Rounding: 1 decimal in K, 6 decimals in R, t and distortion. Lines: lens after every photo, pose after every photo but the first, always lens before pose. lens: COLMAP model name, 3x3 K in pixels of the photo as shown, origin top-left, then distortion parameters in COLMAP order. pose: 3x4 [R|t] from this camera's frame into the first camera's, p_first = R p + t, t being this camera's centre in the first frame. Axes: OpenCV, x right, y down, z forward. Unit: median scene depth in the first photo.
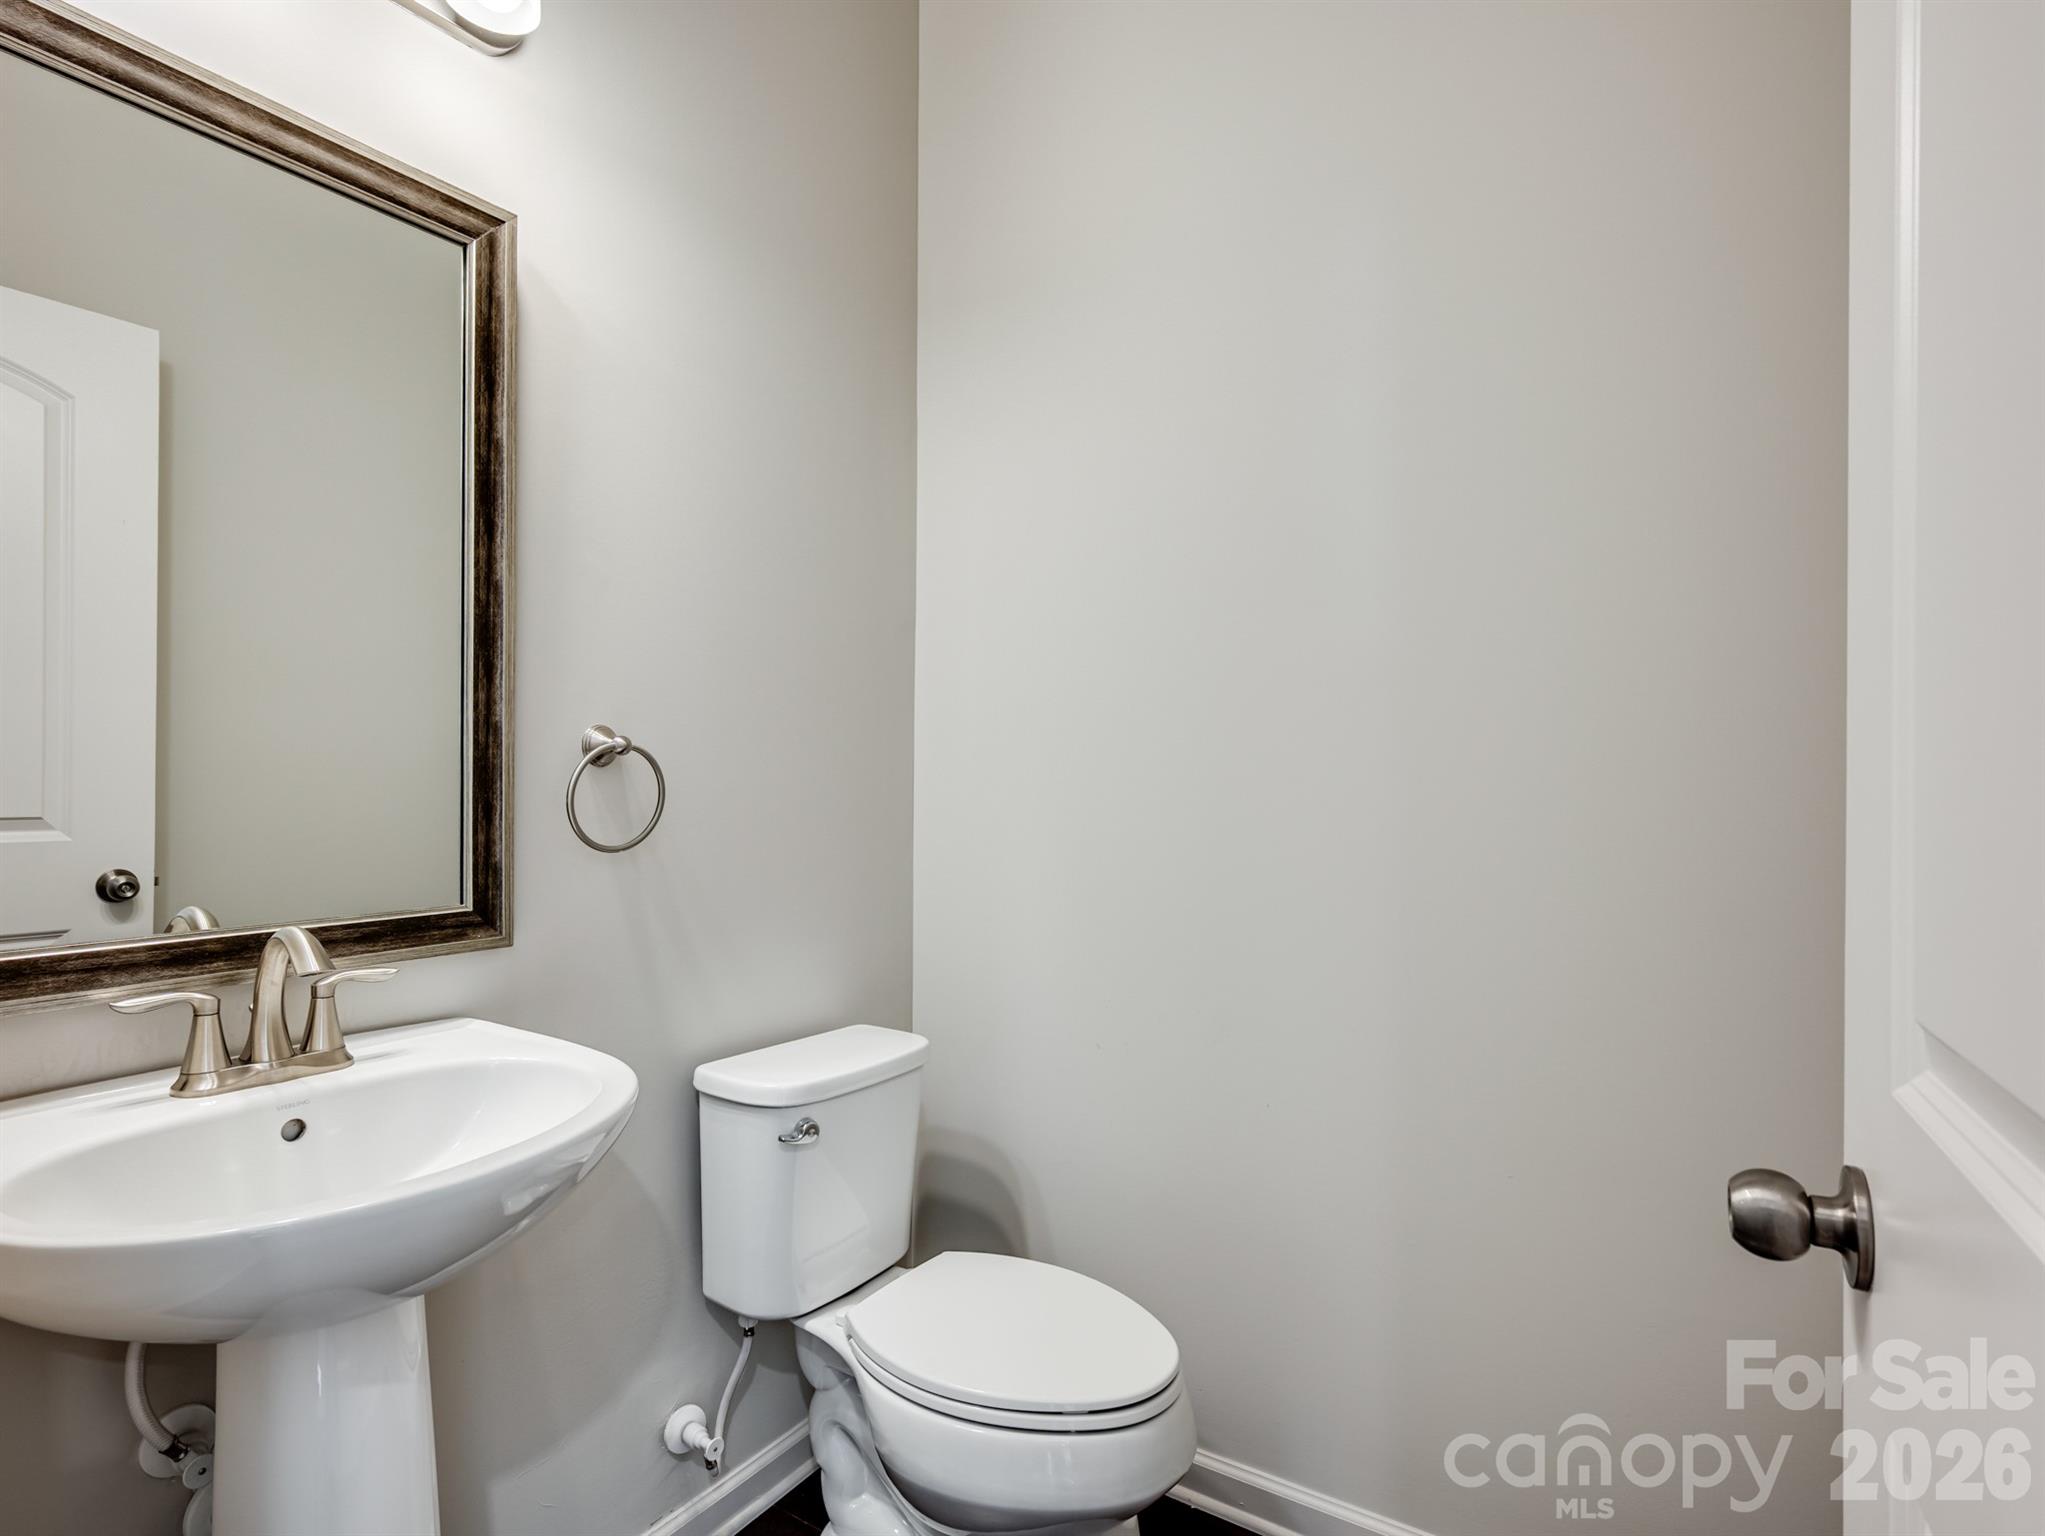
lens RADIAL K [[1029.9, 0, 1024.2], [0, 1029.9, 777.6], [0, 0, 1]] dist [-0.014485, -0.000202]
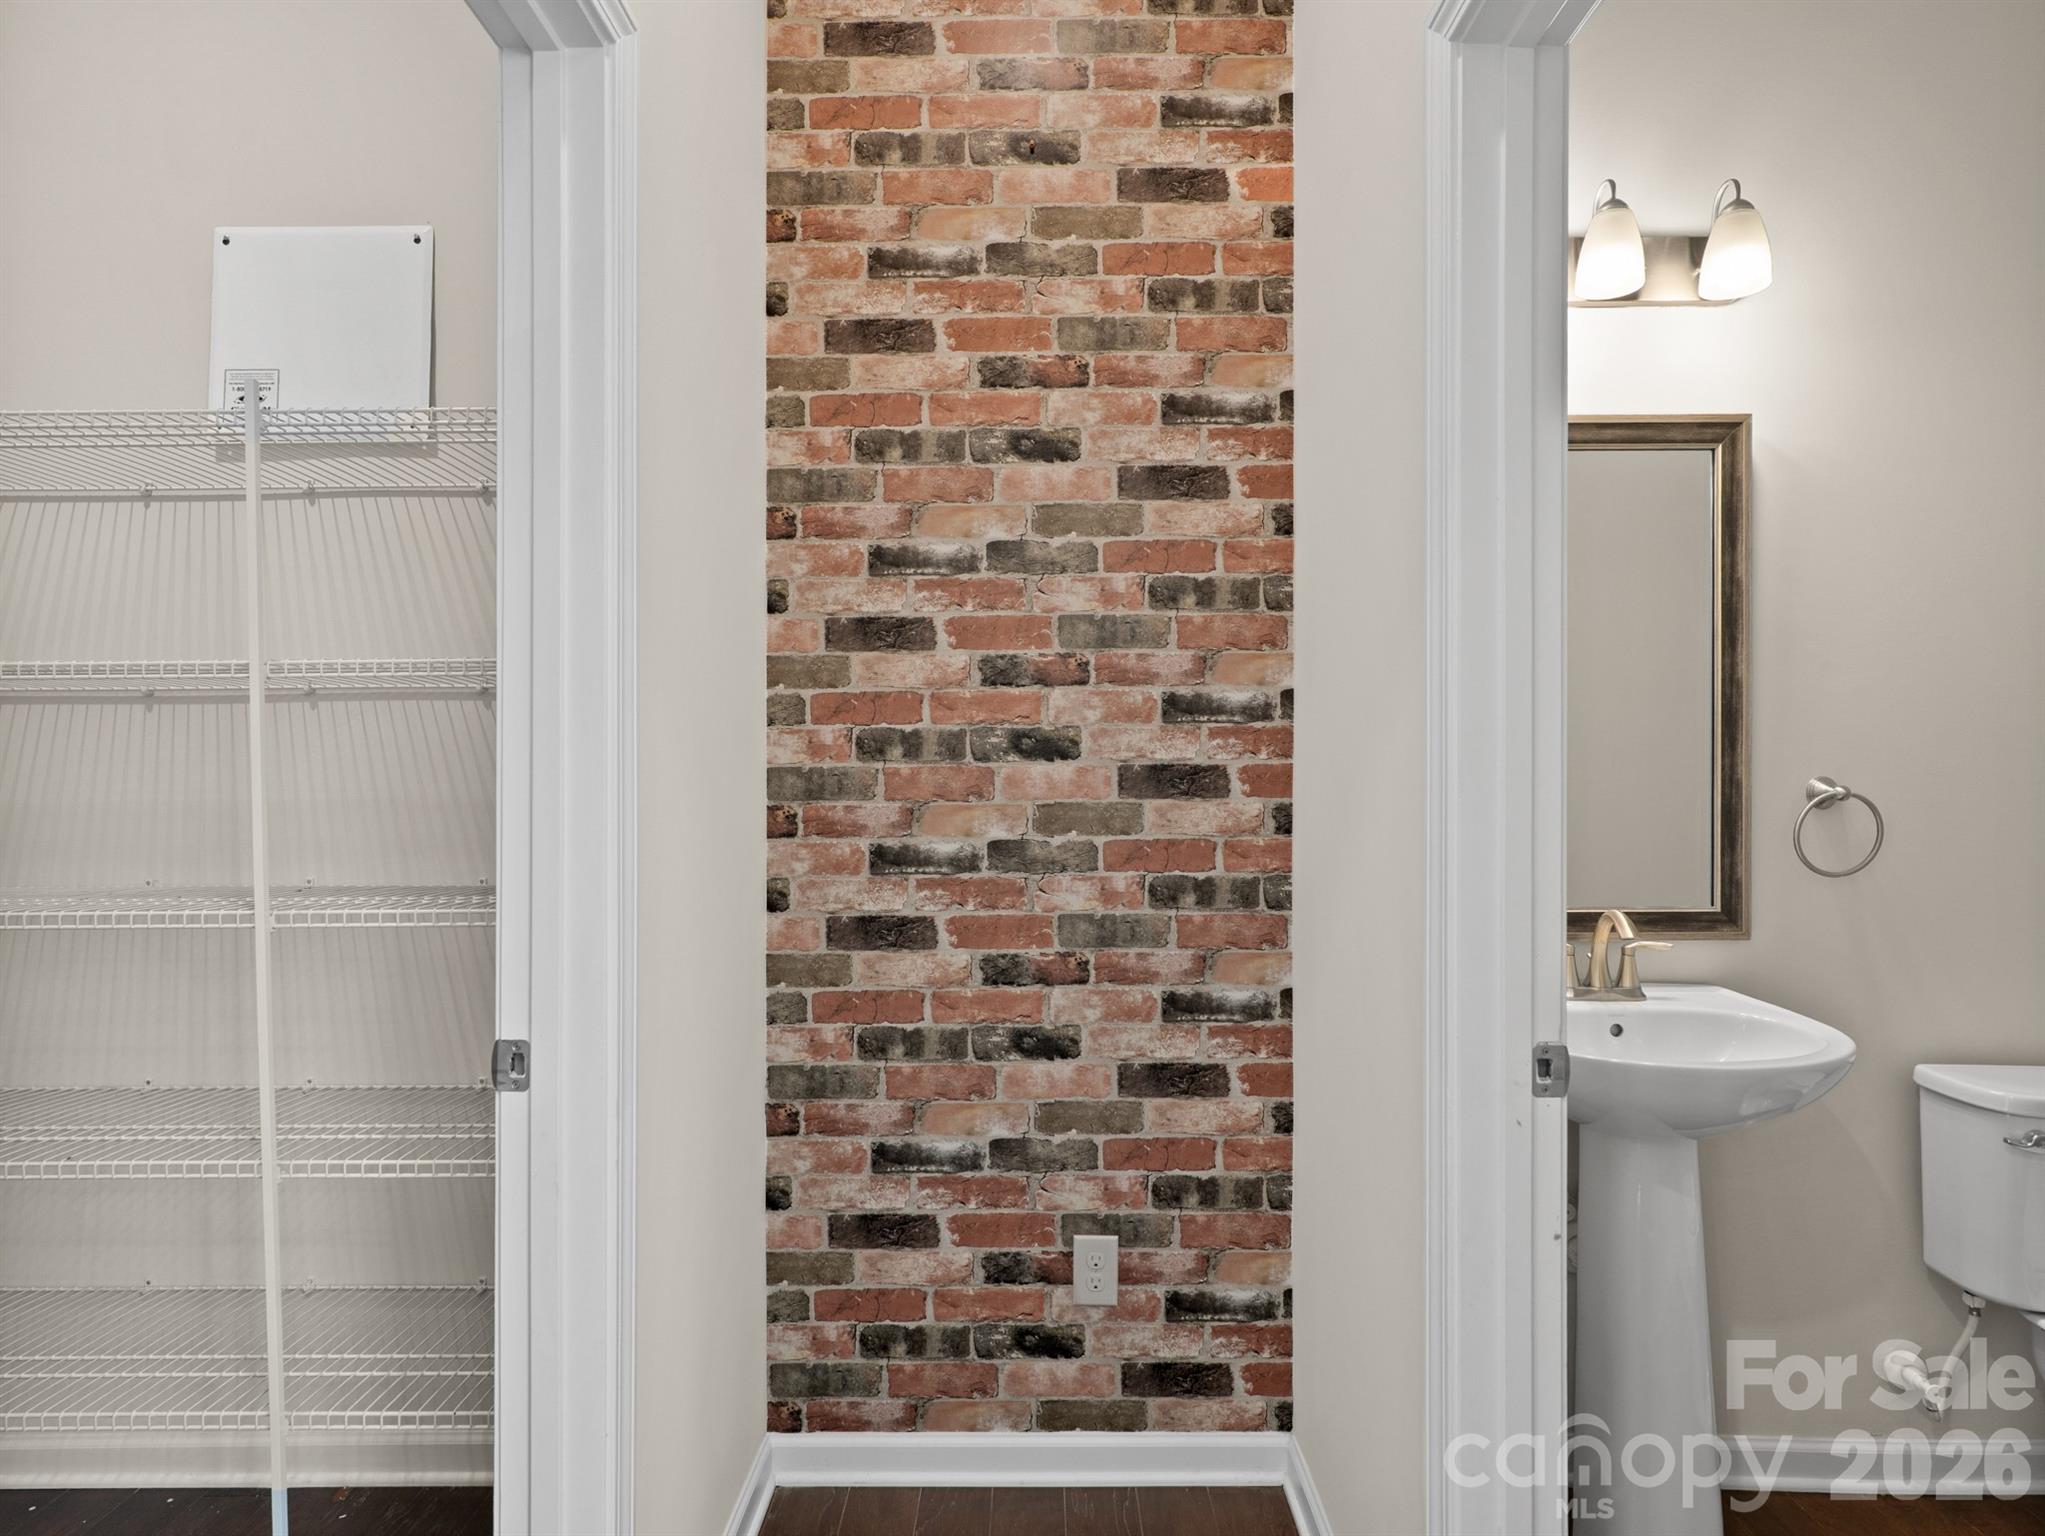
lens RADIAL K [[1072.8, 0, 1029.3], [0, 1072.8, 773.6], [0, 0, 1]] dist [-0.009089, 0.008088]
pose [[0.530017, 0.001180, -0.847986, 0.216735], [0.004336, 0.999982, 0.004102, -0.072931], [0.847976, -0.005851, 0.530002, -0.607831]]
